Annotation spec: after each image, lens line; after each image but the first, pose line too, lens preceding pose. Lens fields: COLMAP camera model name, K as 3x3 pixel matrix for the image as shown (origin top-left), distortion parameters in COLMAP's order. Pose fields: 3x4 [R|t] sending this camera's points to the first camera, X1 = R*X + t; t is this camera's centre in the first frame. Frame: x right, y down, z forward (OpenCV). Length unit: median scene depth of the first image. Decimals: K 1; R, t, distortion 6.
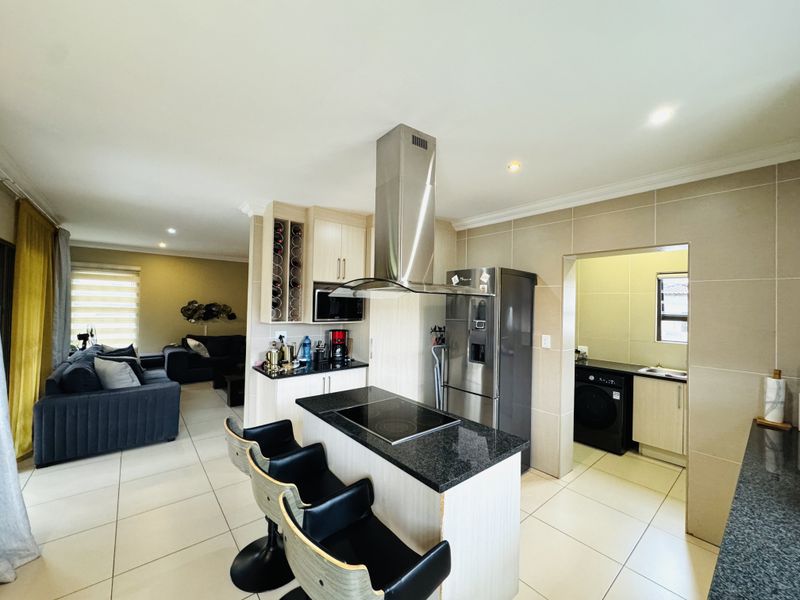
lens RADIAL K [[318.7, 0, 400.0], [0, 318.7, 300.0], [0, 0, 1]] dist [-0.002677, 0.000092]
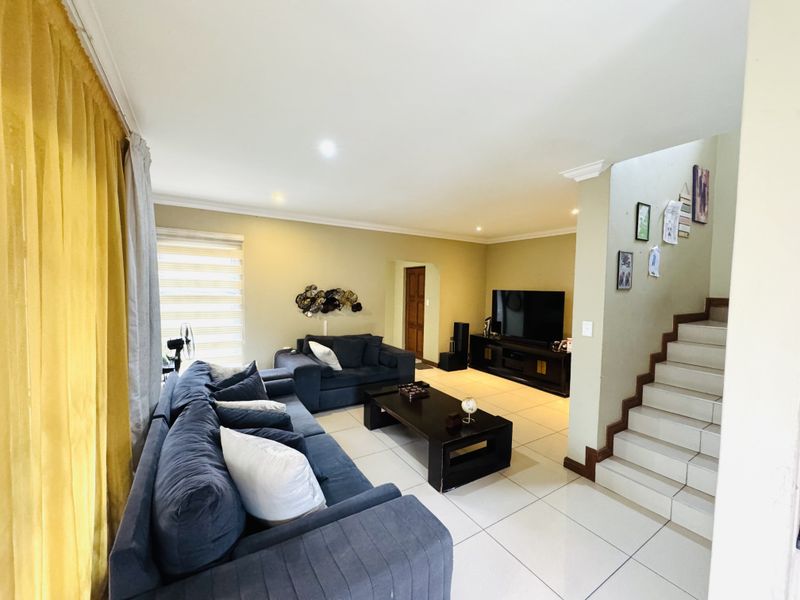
lens RADIAL K [[318.7, 0, 400.0], [0, 318.7, 300.0], [0, 0, 1]] dist [-0.002677, 0.000092]
pose [[0.990458, 0.004677, -0.137734, -0.395881], [0.002929, 0.998484, 0.054962, -0.003665], [0.137783, -0.054841, 0.988943, 0.372539]]
